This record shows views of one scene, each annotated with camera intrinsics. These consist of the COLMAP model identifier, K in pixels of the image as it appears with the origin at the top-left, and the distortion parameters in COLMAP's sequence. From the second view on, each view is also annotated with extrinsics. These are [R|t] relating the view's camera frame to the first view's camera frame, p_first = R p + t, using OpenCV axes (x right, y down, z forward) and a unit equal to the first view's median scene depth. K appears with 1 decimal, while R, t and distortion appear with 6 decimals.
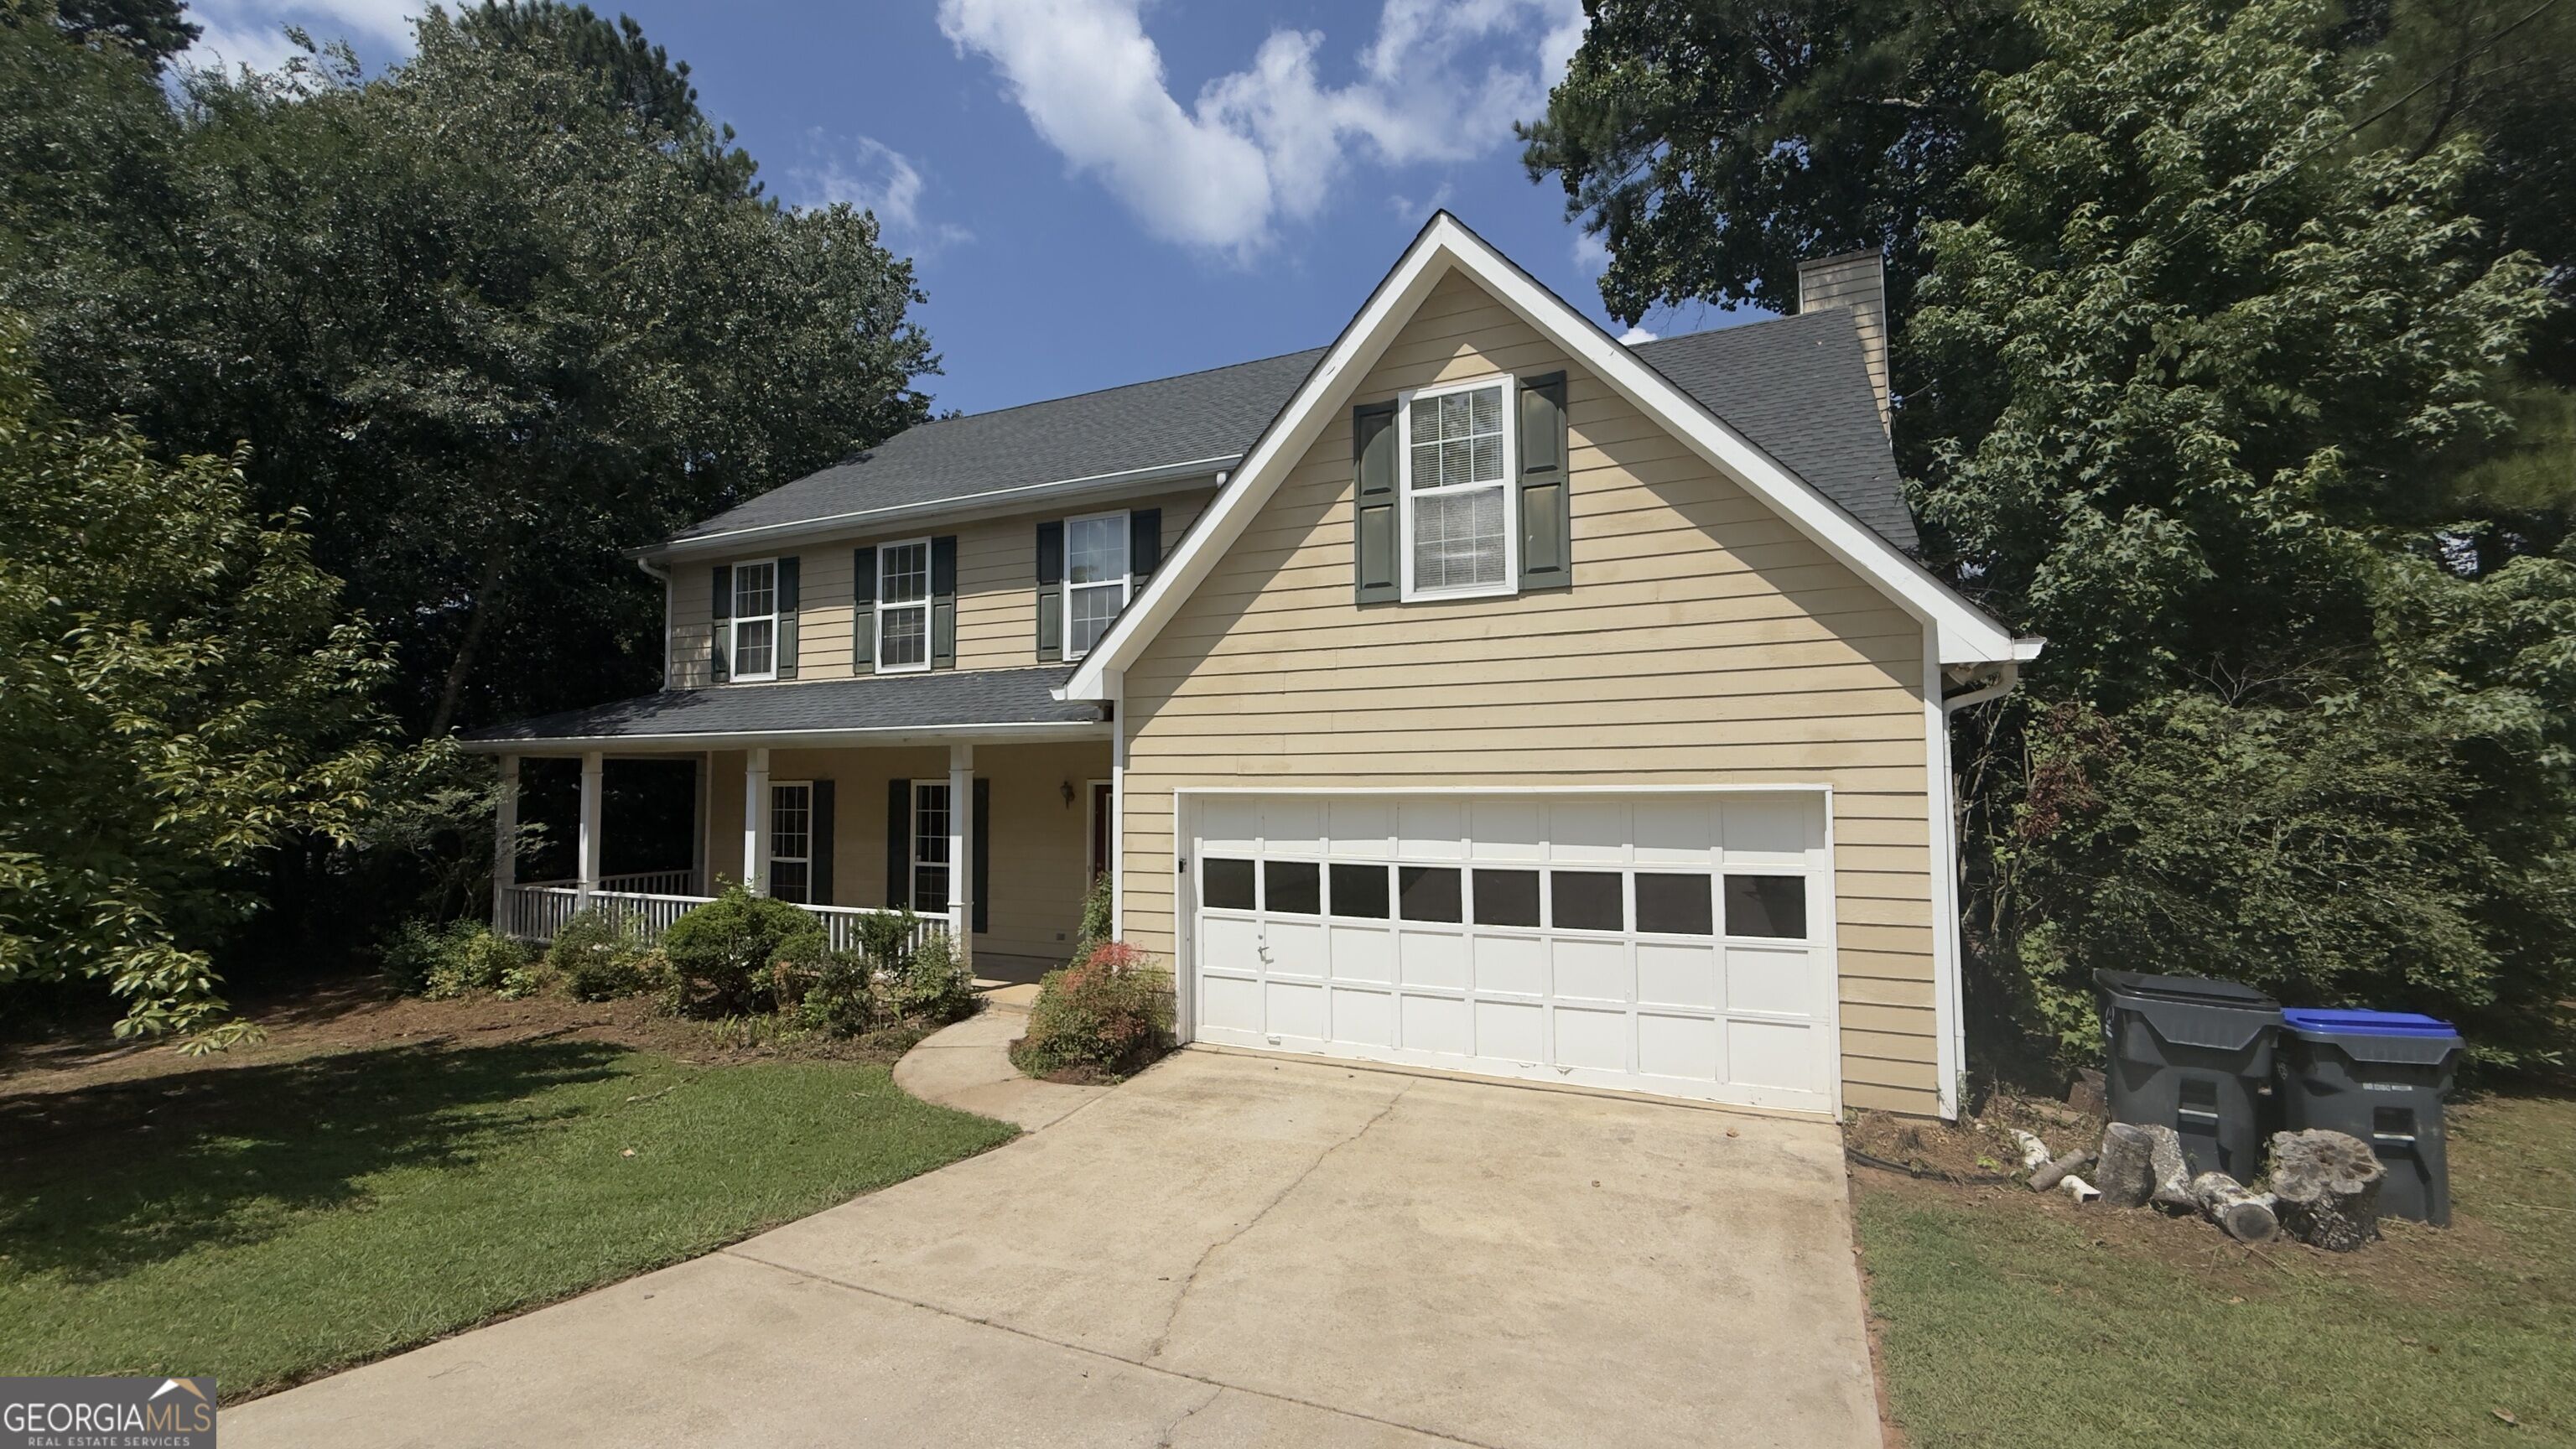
lens RADIAL K [[1033.0, 0, 1291.6], [0, 1033.0, 725.7], [0, 0, 1]] dist [0.002575, -0.000257]
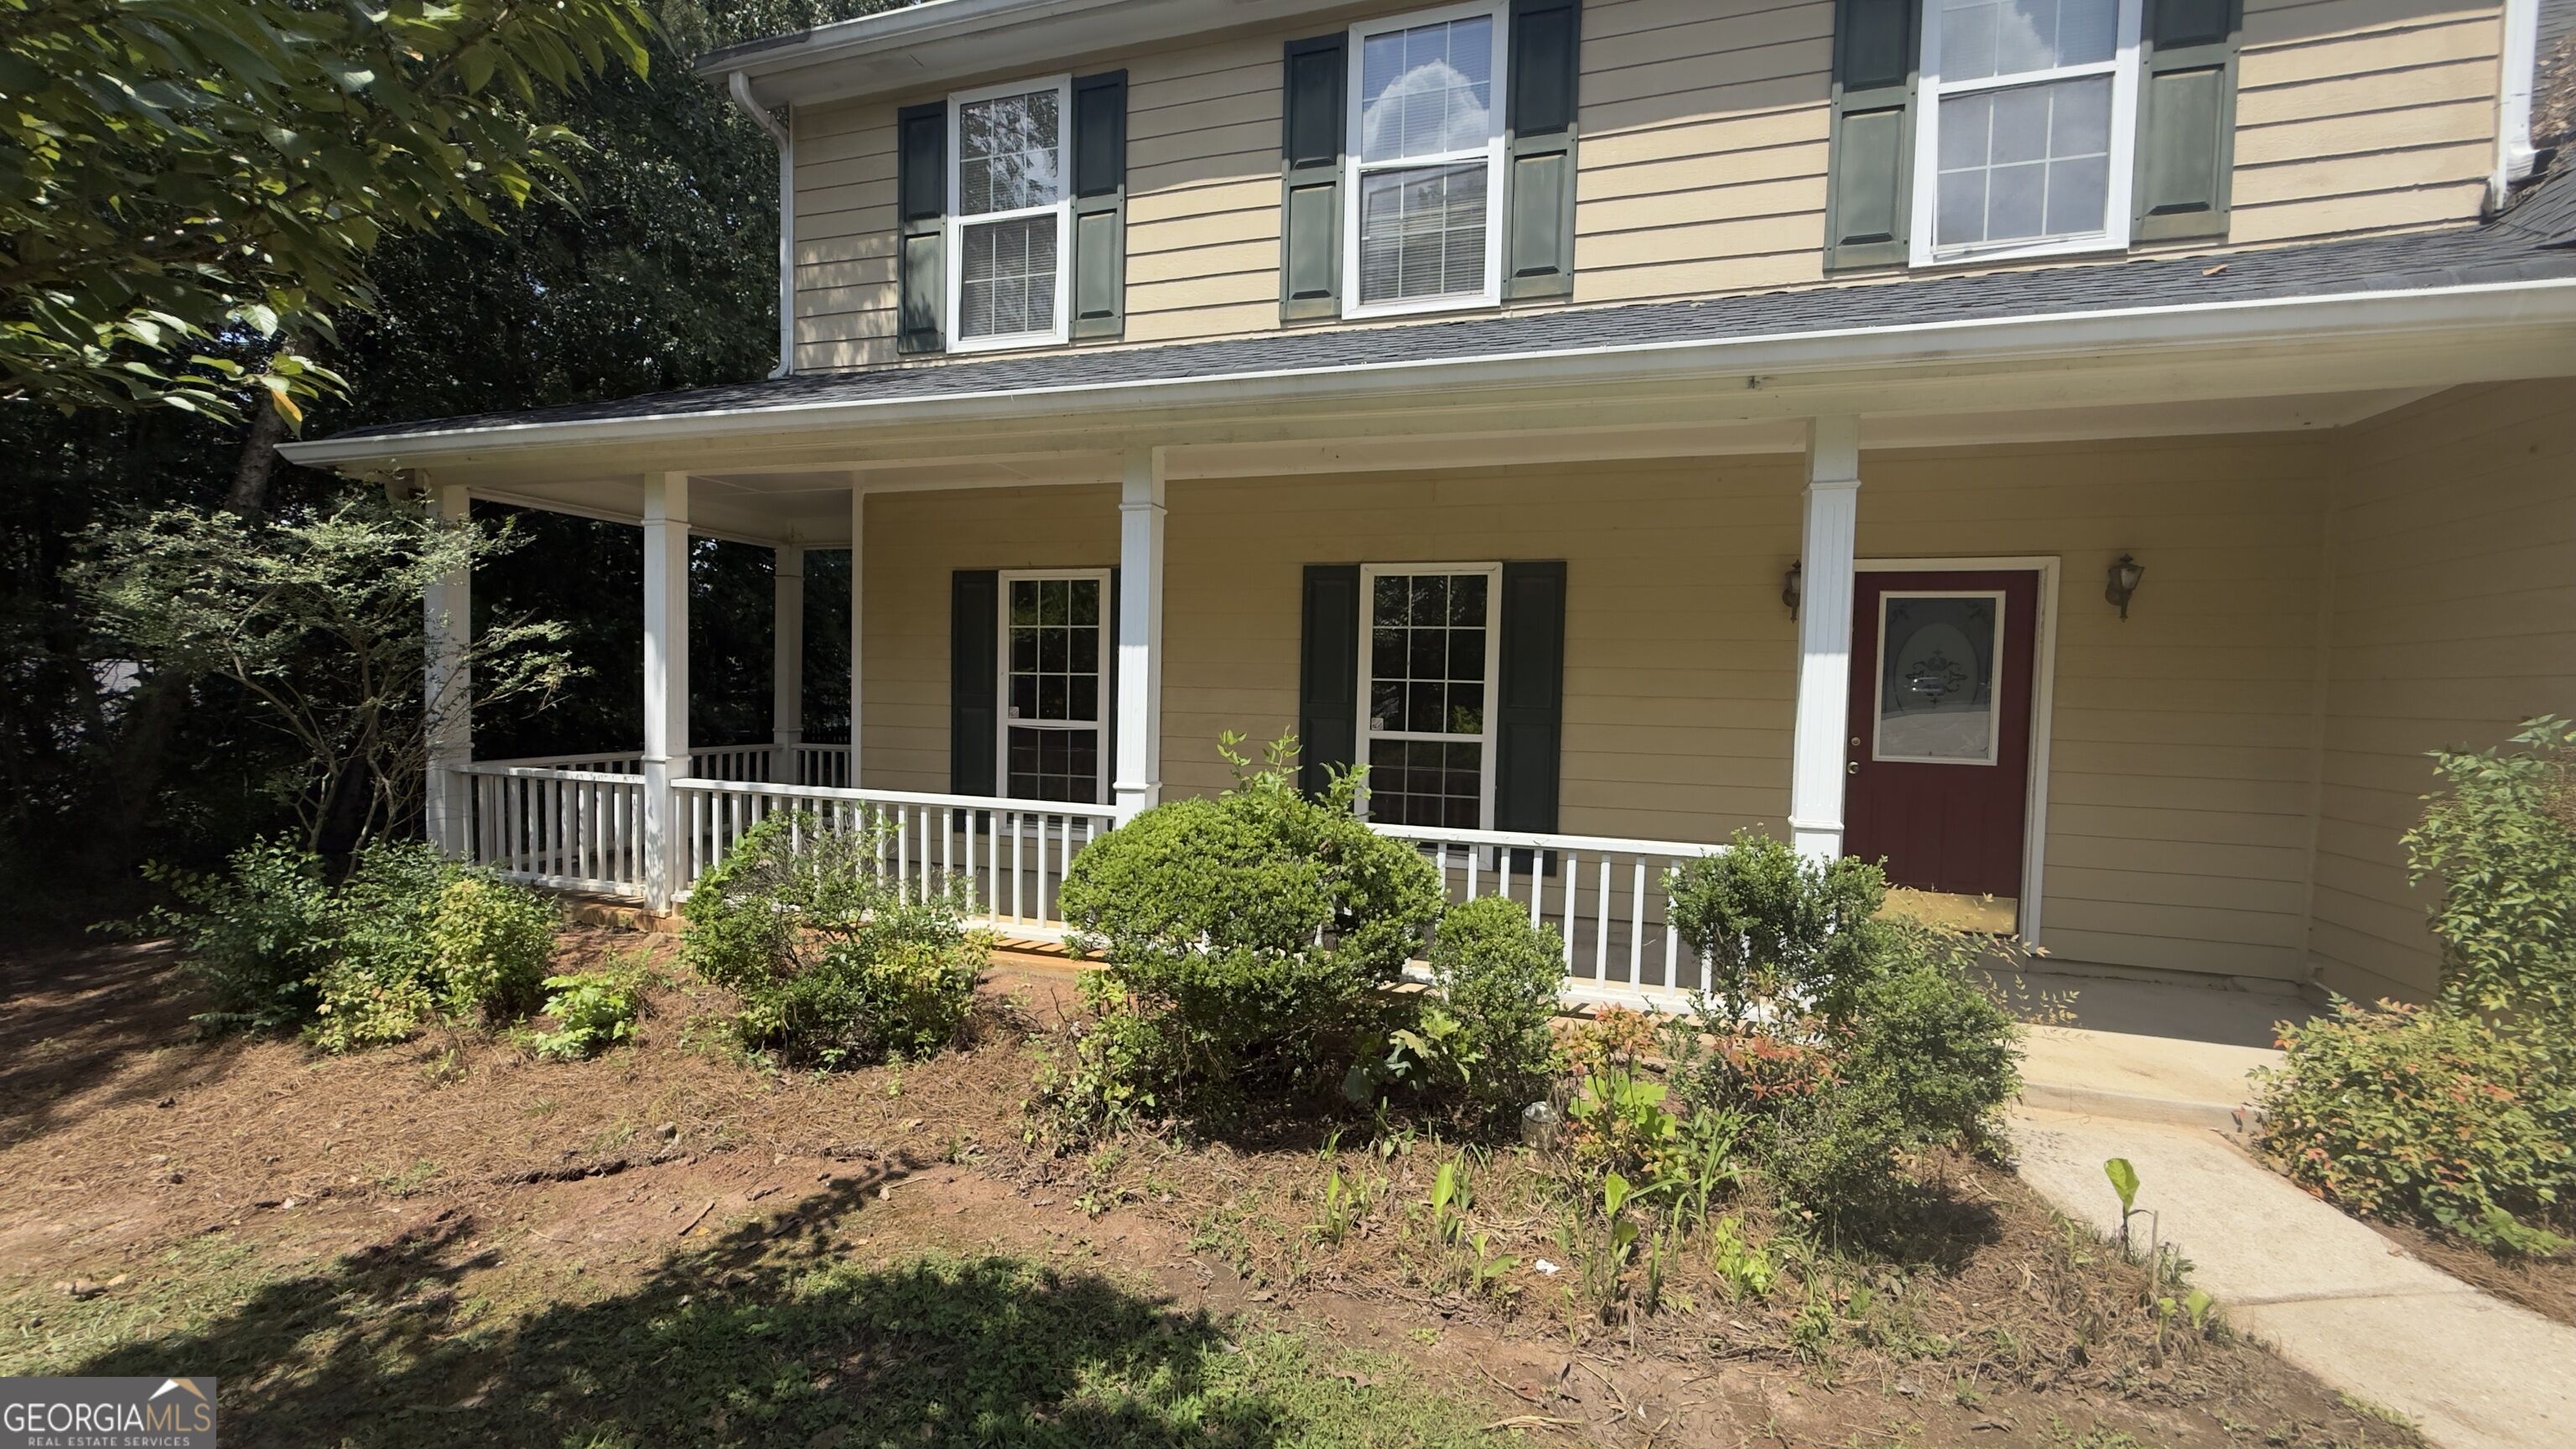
lens RADIAL K [[1033.0, 0, 1284.7], [0, 1033.0, 725.8], [0, 0, 1]] dist [0.002575, -0.000257]
pose [[0.992604, 0.025322, 0.118728, -0.464111], [-0.036352, 0.995125, 0.091674, 0.084976], [-0.115827, -0.095312, 0.988686, 0.517875]]
